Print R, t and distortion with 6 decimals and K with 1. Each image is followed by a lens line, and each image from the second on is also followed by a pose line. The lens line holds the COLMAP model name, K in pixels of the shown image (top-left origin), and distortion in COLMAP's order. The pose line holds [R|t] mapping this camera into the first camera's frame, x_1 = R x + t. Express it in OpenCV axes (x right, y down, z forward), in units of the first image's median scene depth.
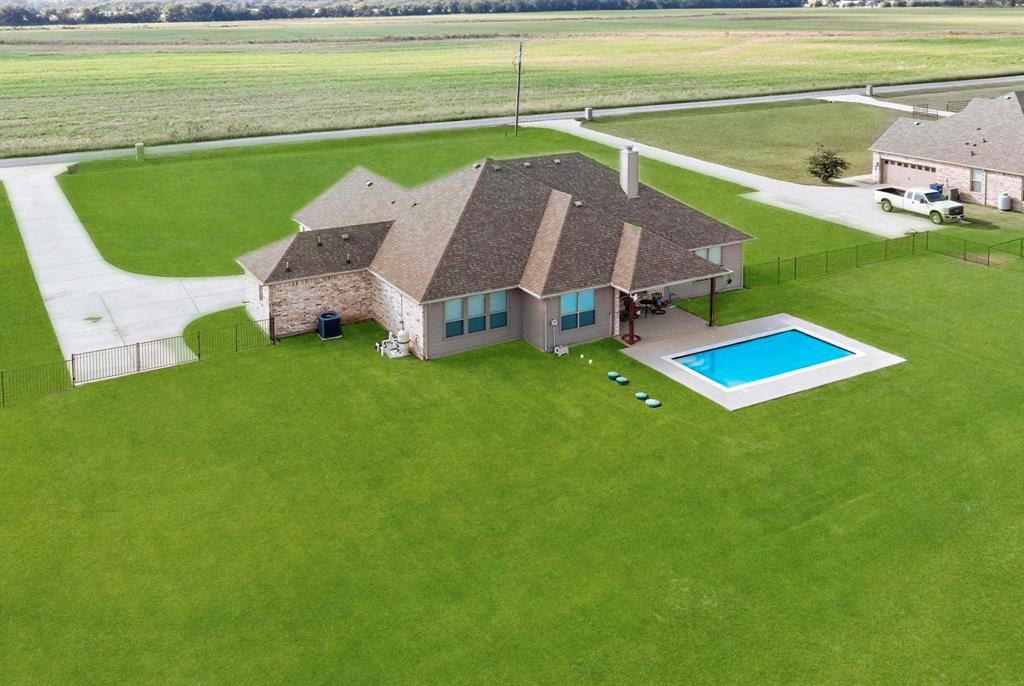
lens RADIAL K [[929.1, 0, 534.9], [0, 929.1, 342.8], [0, 0, 1]] dist [0.014520, 0.004620]
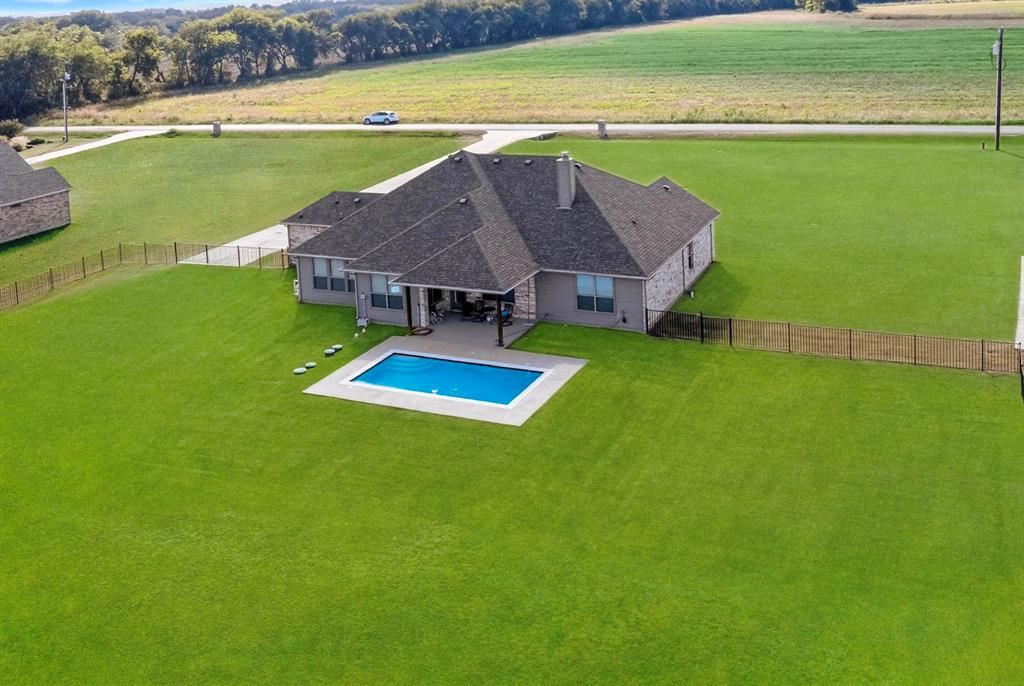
lens RADIAL K [[929.1, 0, 534.9], [0, 929.1, 342.8], [0, 0, 1]] dist [0.014520, 0.004620]
pose [[0.560054, 0.271641, -0.782656, 0.861751], [-0.247799, 0.956393, 0.154621, -0.160207], [0.790529, 0.107345, 0.602944, 0.362457]]
